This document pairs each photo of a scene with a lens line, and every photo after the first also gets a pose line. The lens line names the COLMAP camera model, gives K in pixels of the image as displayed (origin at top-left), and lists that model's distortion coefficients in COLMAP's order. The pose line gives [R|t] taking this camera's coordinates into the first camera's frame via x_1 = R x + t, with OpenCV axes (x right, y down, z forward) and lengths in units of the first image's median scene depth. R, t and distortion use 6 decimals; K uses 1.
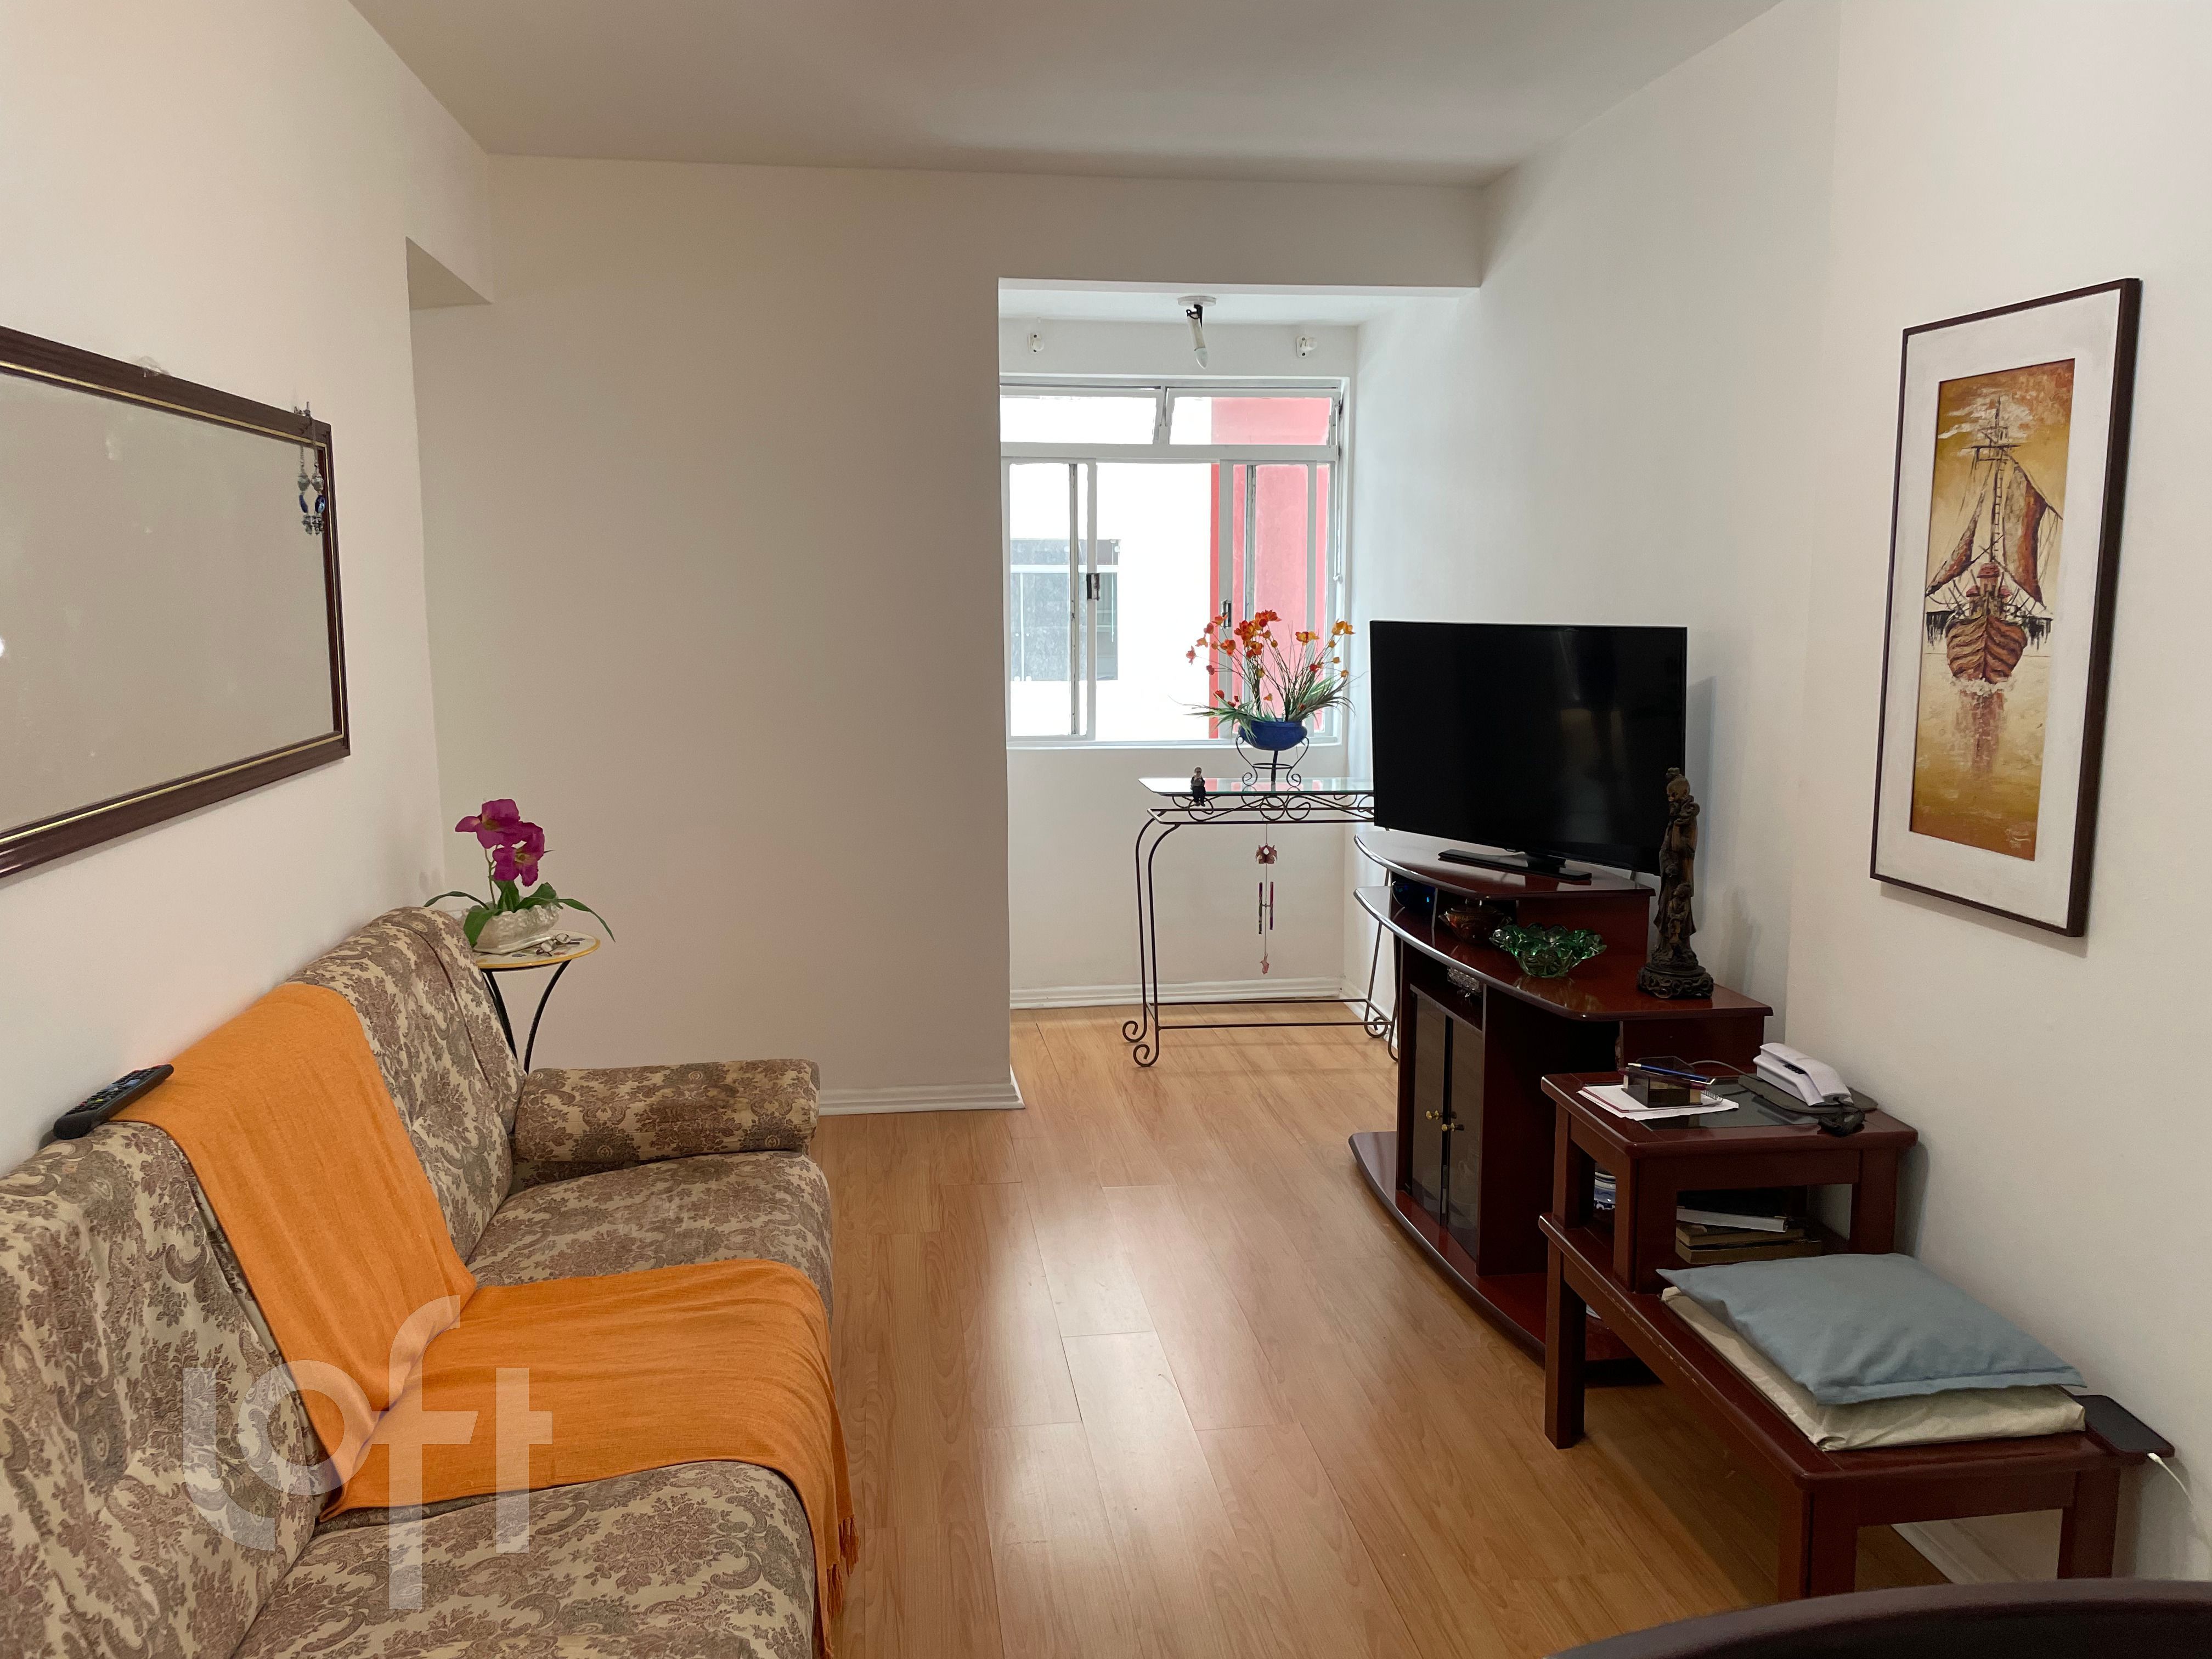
lens RADIAL K [[1675.8, 0, 1098.6], [0, 1675.8, 834.5], [0, 0, 1]] dist [0.038231, -0.010749]
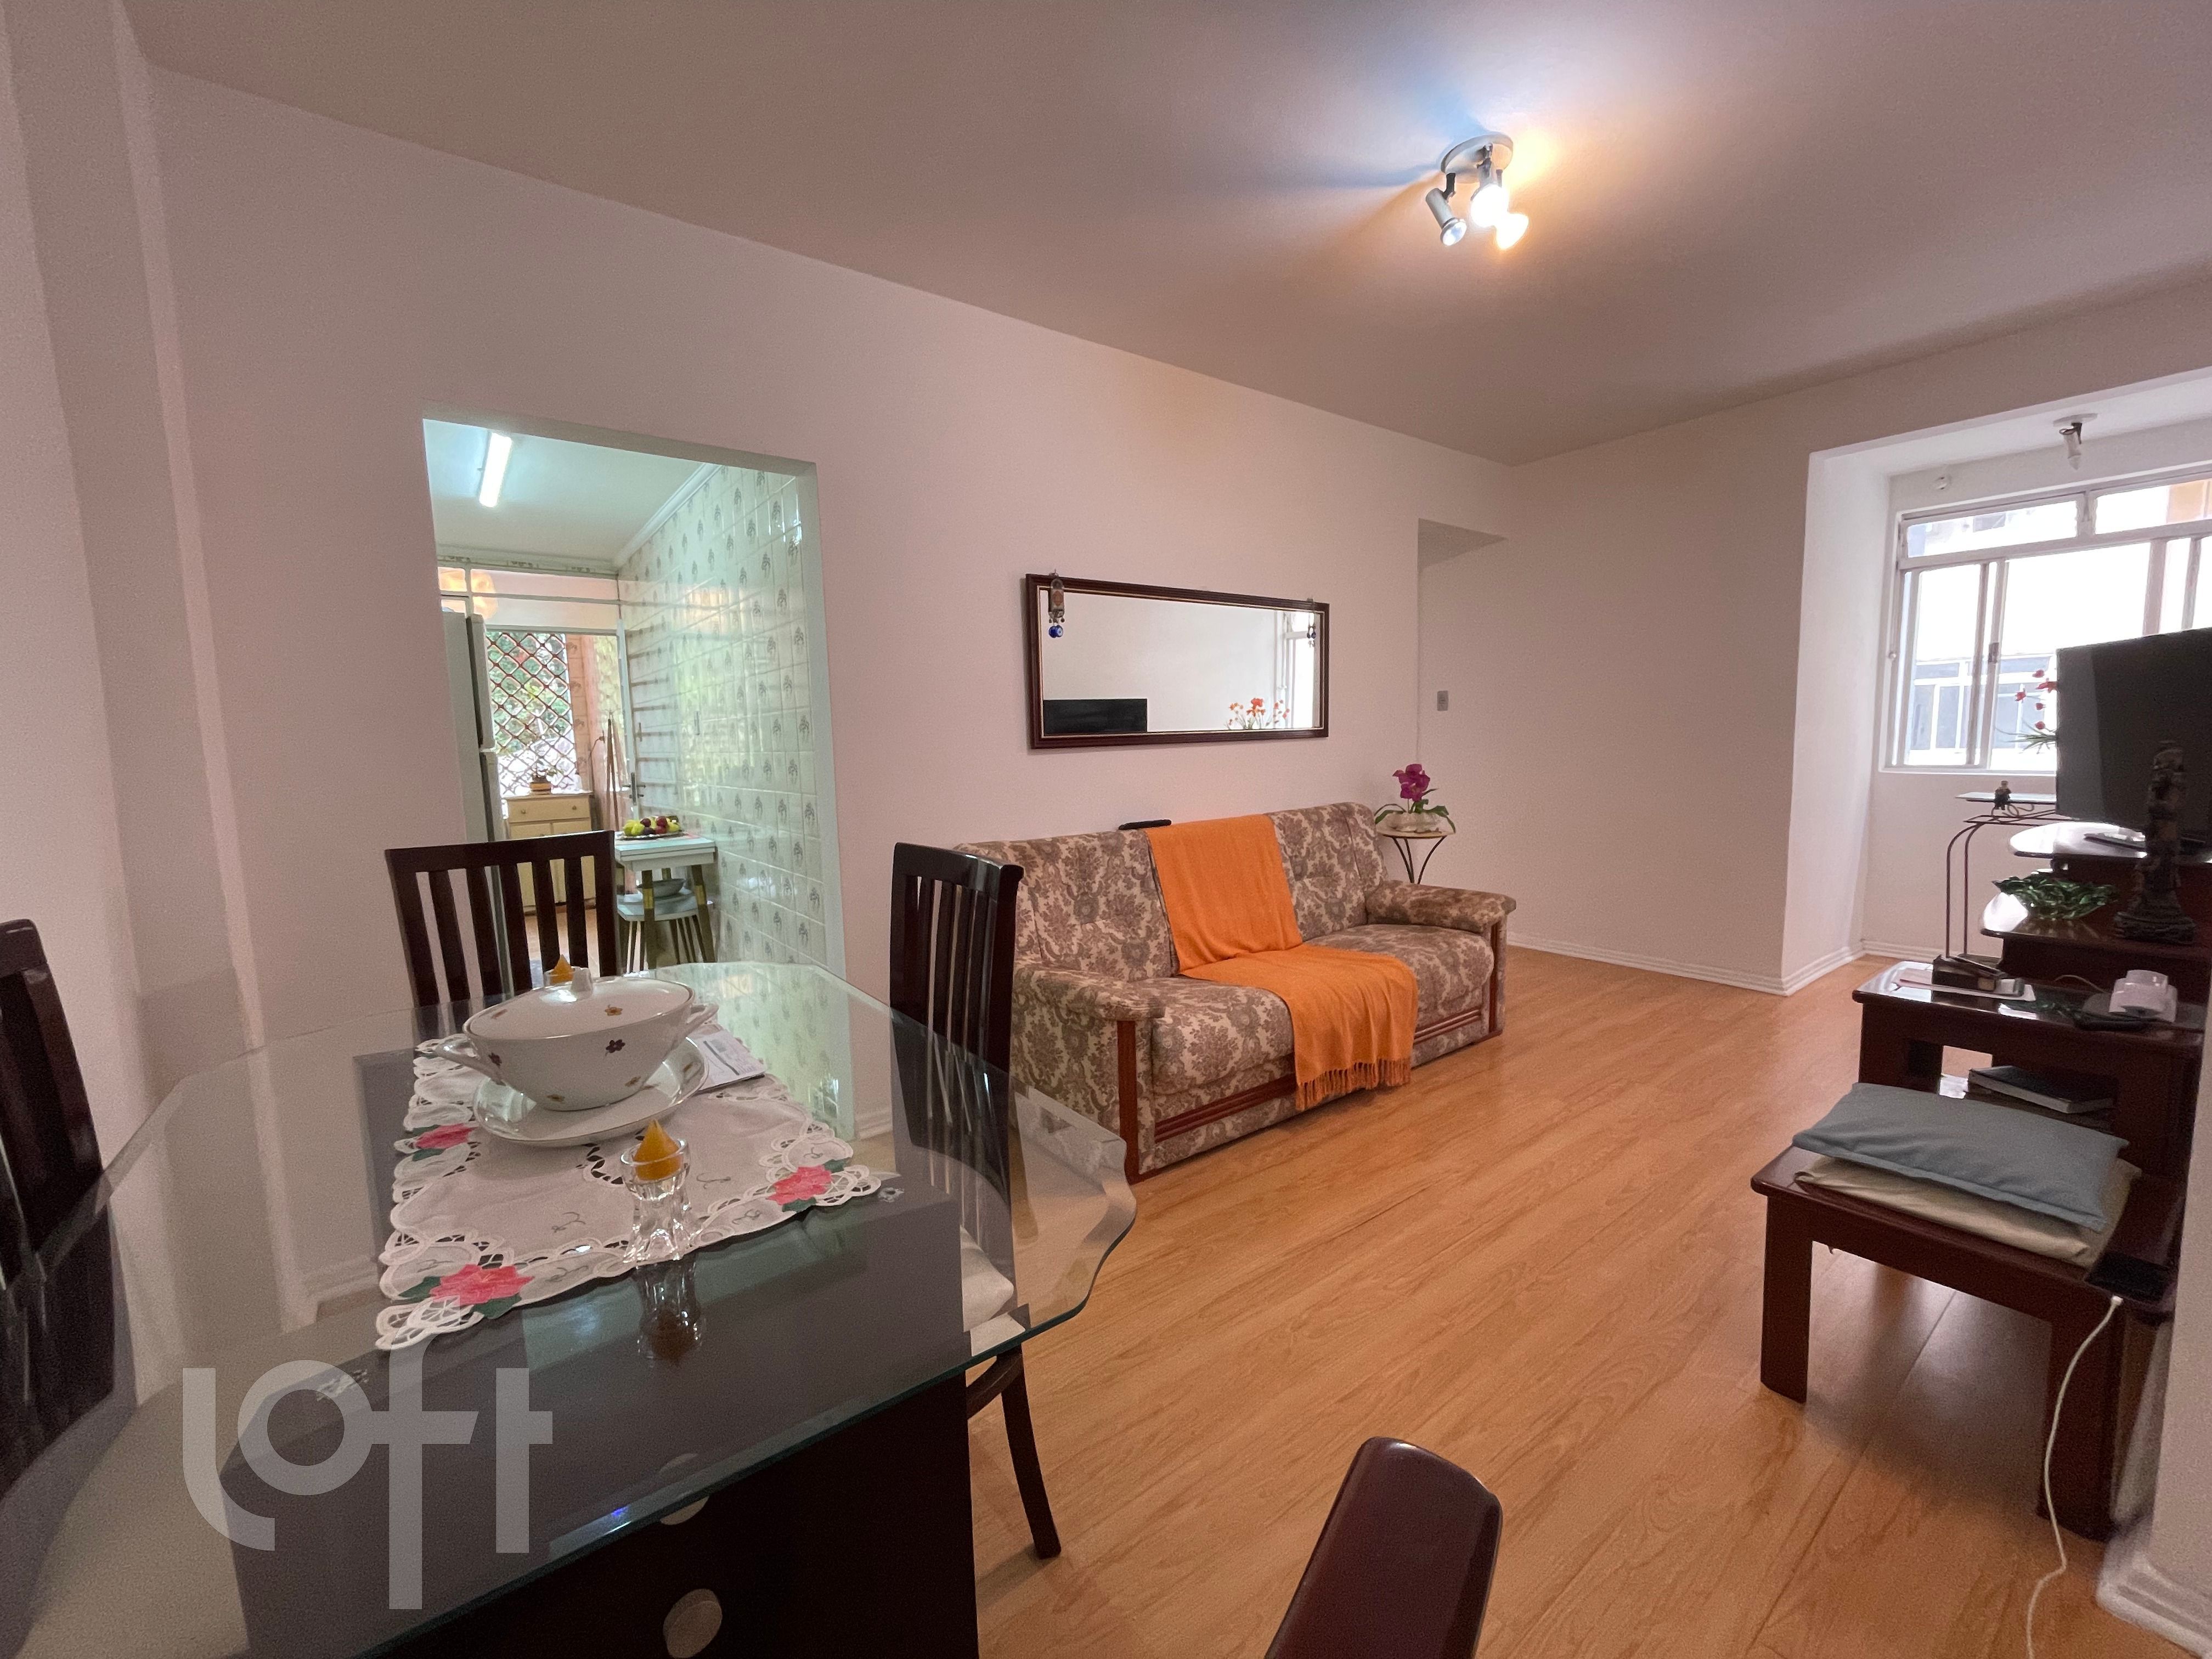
lens RADIAL K [[898.7, 0, 1103.5], [0, 898.7, 829.2], [0, 0, 1]] dist [0.010101, 0.000094]
pose [[0.491959, 0.083279, -0.866626, 0.569190], [-0.102479, 0.994034, 0.037348, 0.074752], [0.864566, 0.070438, 0.497558, 0.069292]]
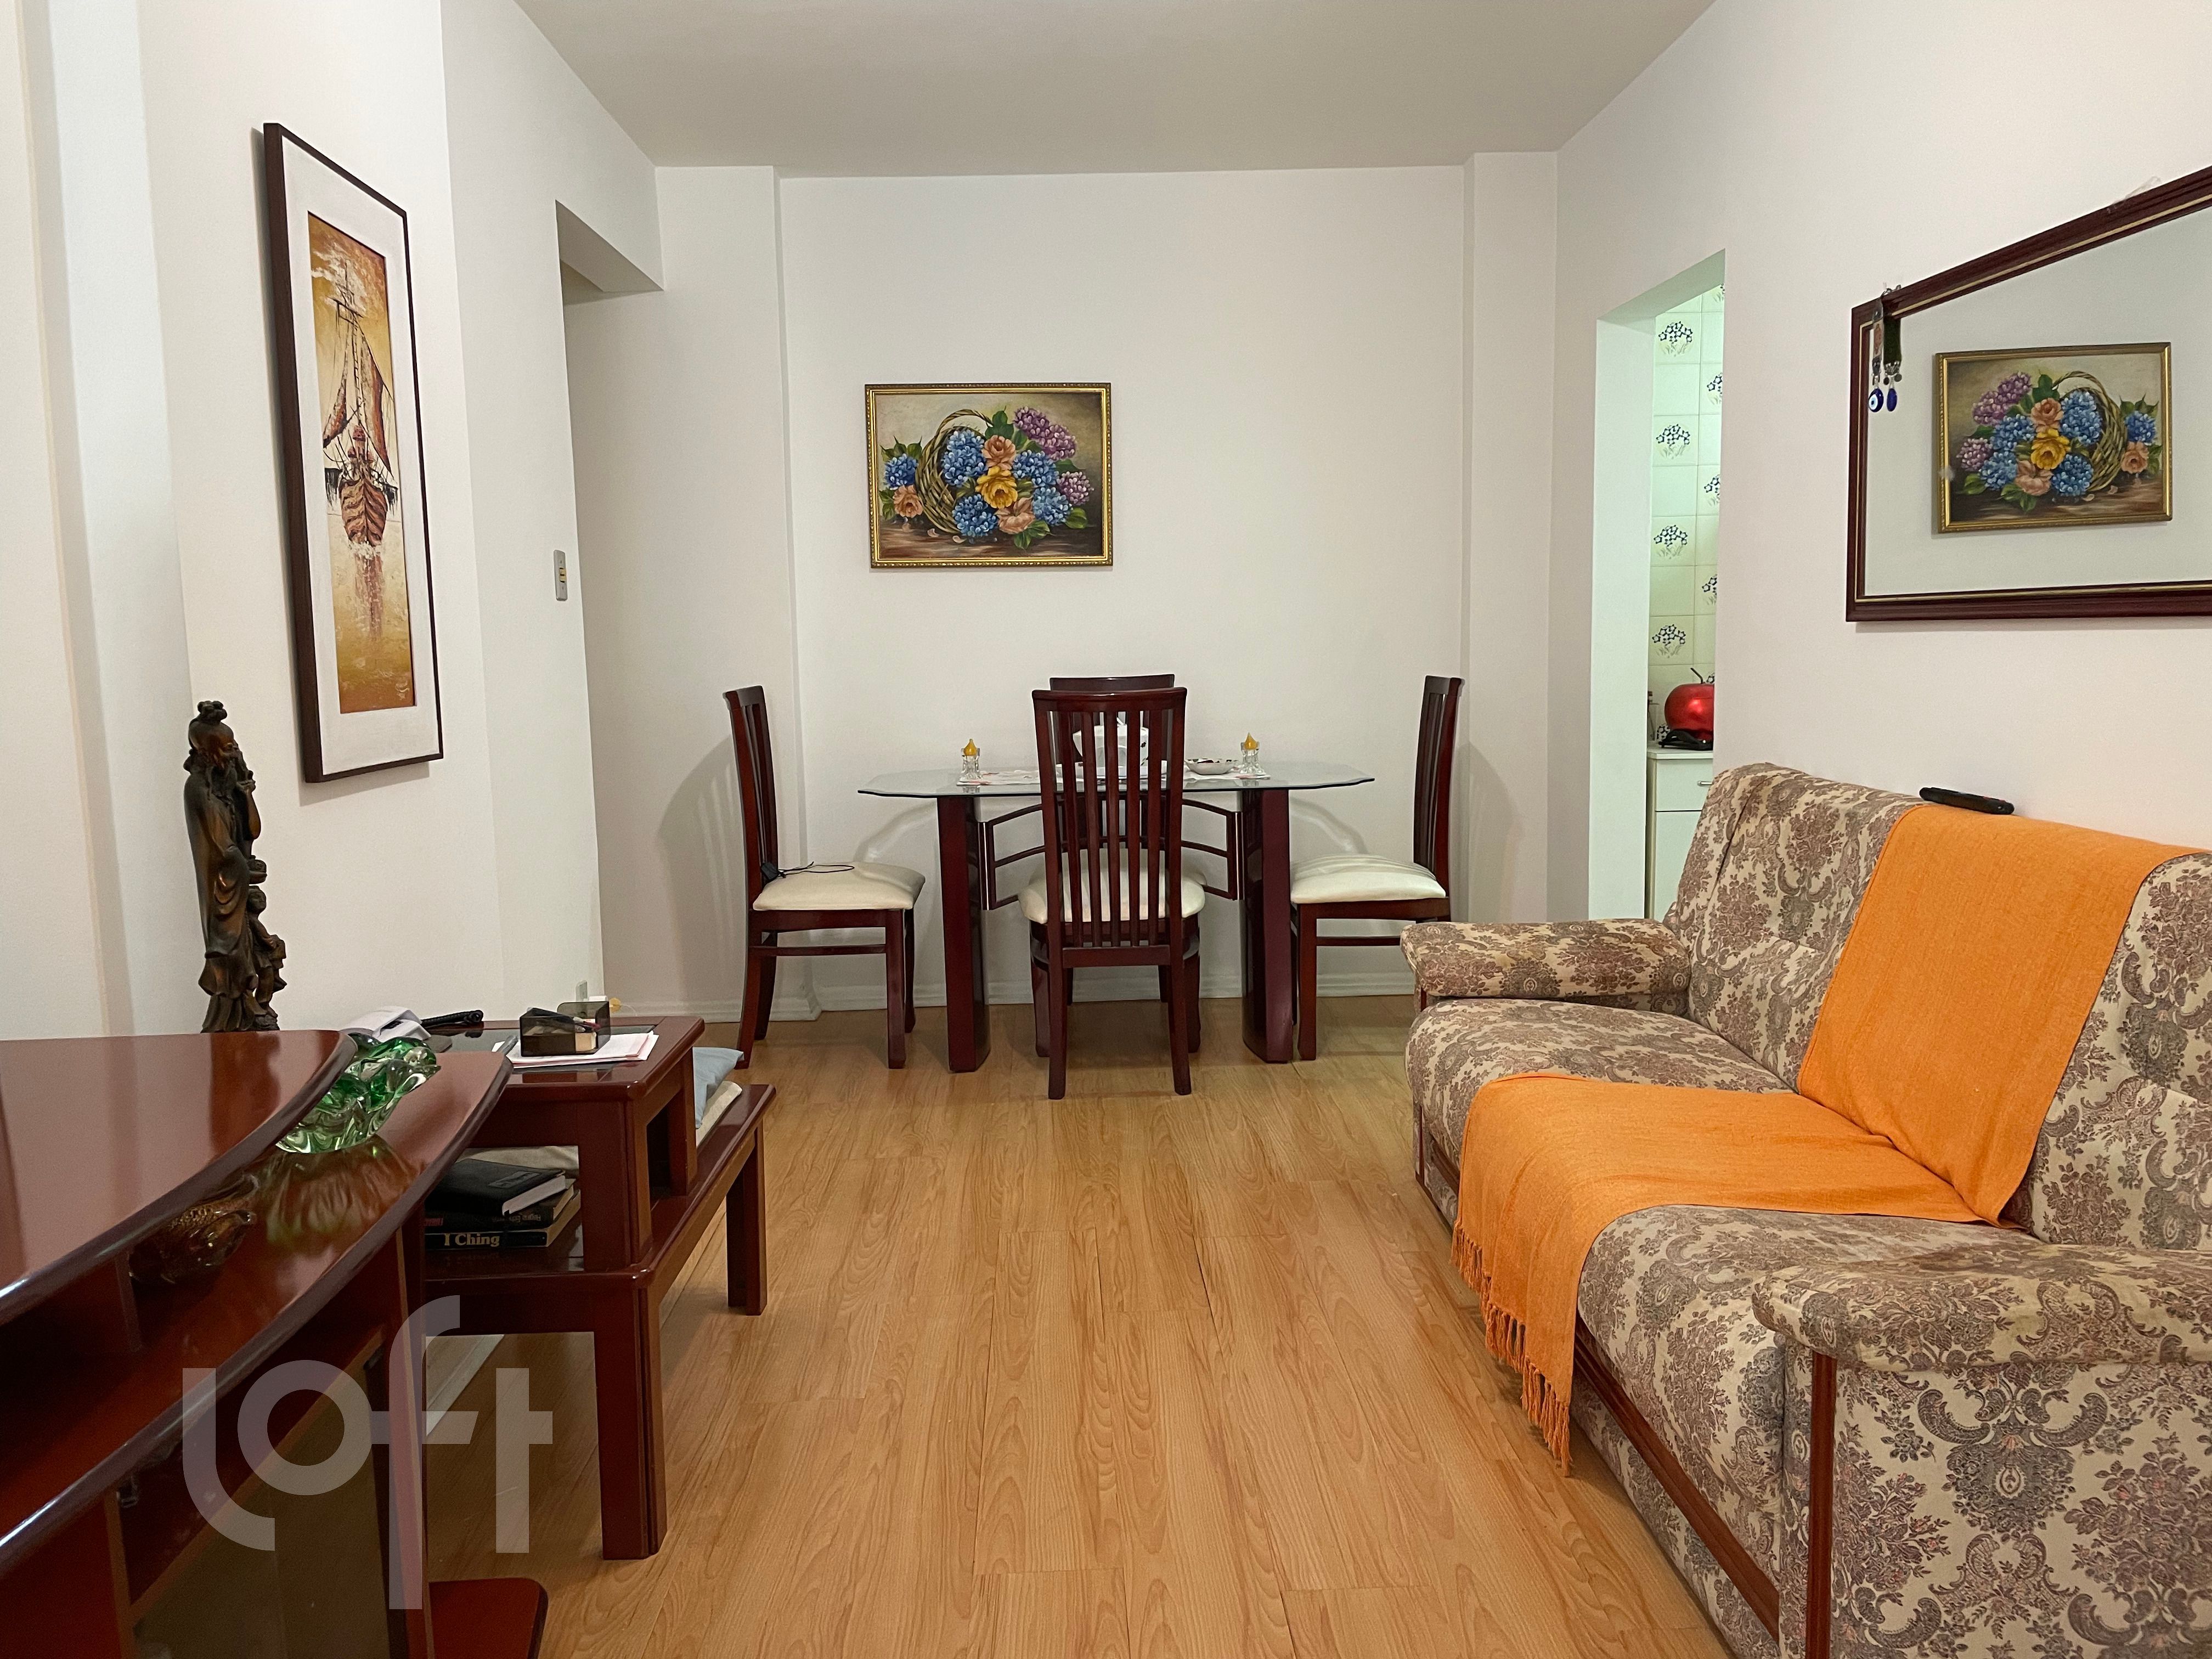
lens RADIAL K [[1675.8, 0, 1116.0], [0, 1675.8, 827.8], [0, 0, 1]] dist [0.038231, -0.010749]
pose [[-0.995308, 0.013114, 0.095869, -0.014185], [0.037804, 0.964732, 0.260506, -0.144427], [-0.089072, 0.262908, -0.960701, 1.646063]]
